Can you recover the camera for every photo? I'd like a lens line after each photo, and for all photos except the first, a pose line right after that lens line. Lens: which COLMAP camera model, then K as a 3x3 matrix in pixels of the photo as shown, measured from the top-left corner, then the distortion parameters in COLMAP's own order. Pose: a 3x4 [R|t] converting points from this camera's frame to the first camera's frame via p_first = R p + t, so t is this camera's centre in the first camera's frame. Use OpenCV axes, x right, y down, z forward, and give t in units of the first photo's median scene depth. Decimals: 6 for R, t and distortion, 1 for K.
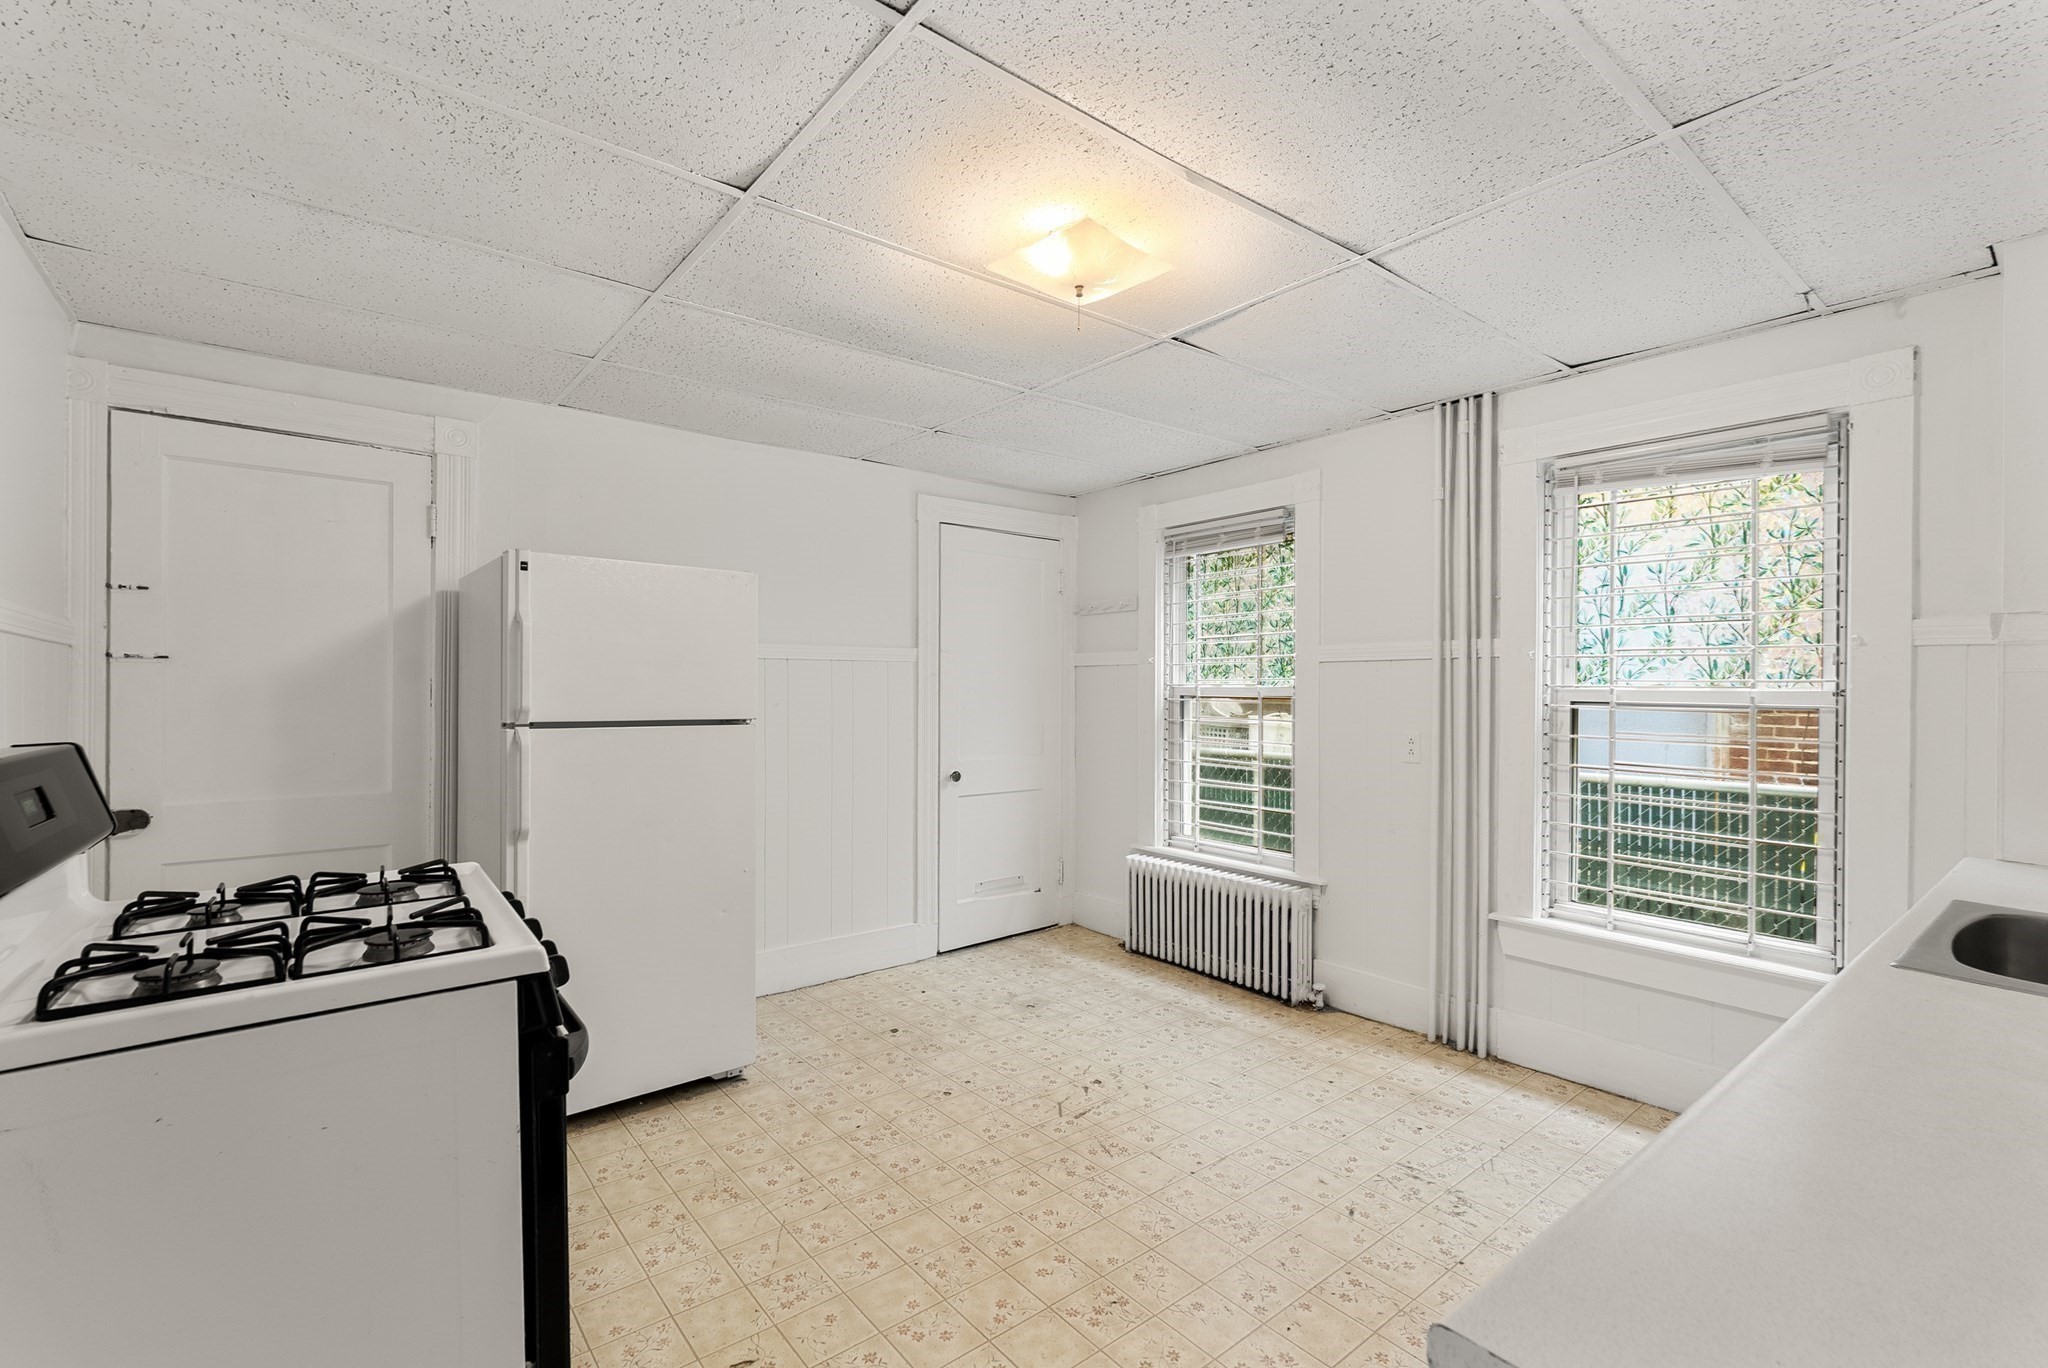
lens RADIAL K [[896.3, 0, 1034.5], [0, 896.3, 687.6], [0, 0, 1]] dist [-0.003134, -0.000231]
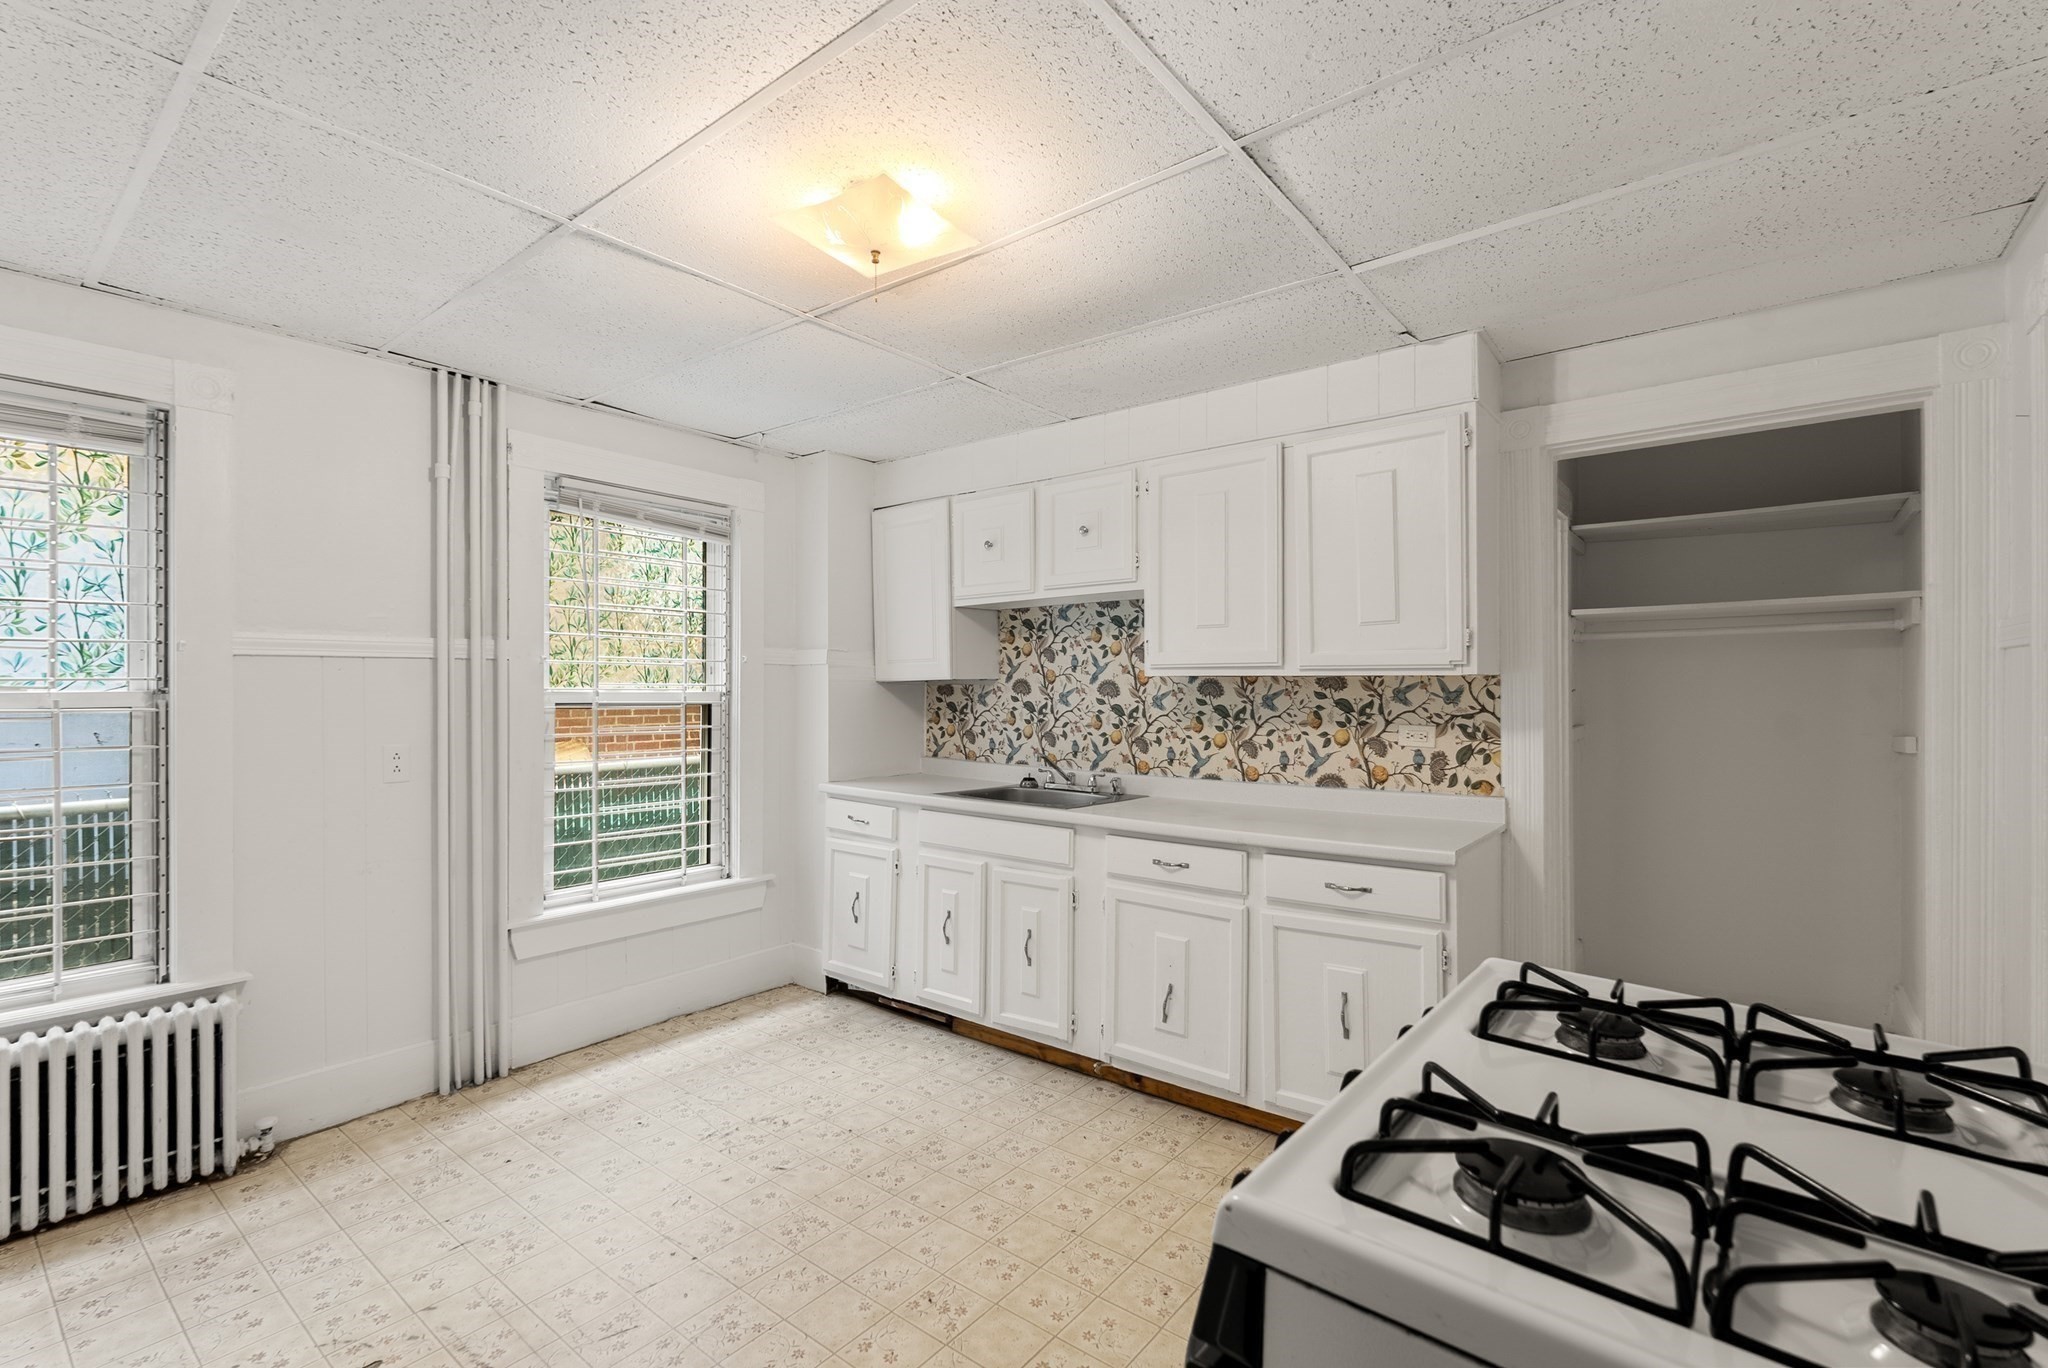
lens RADIAL K [[912.5, 0, 991.0], [0, 912.5, 686.7], [0, 0, 1]] dist [-0.000996, -0.000001]
pose [[-0.188879, -0.001922, 0.981999, -0.601359], [0.002332, 0.999994, 0.002406, -0.006042], [-0.981998, 0.002744, -0.188873, 0.723384]]
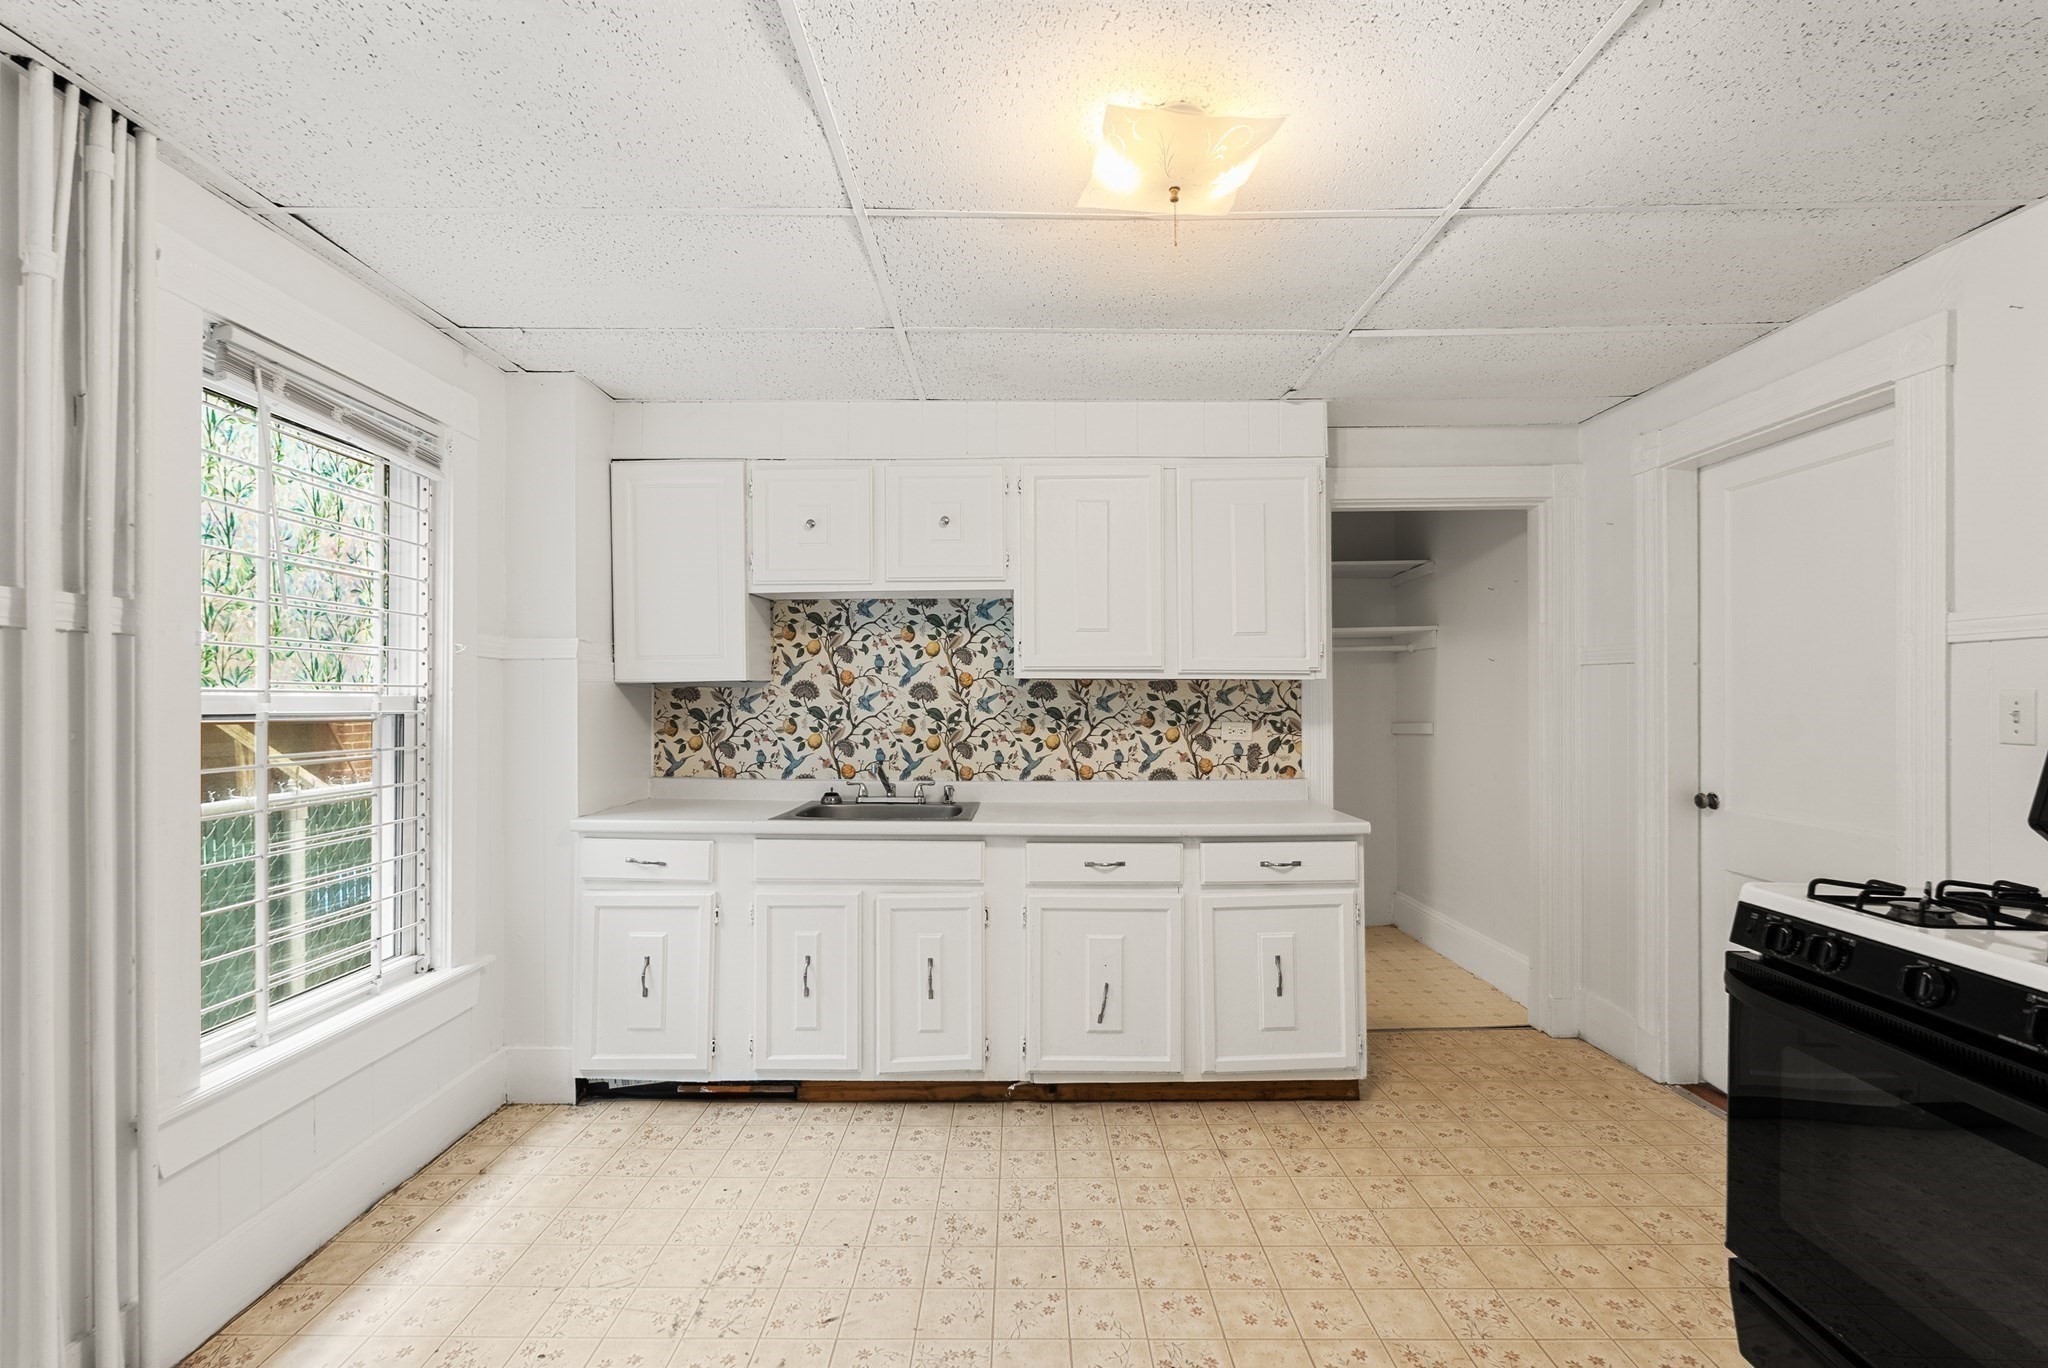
lens RADIAL K [[928.6, 0, 1002.0], [0, 928.6, 688.0], [0, 0, 1]] dist [-0.001067, 0.000587]
pose [[-0.762738, 0.002044, 0.646704, -0.250340], [0.001032, 0.999998, -0.001944, -0.002127], [-0.646706, -0.000816, -0.762739, 1.178752]]
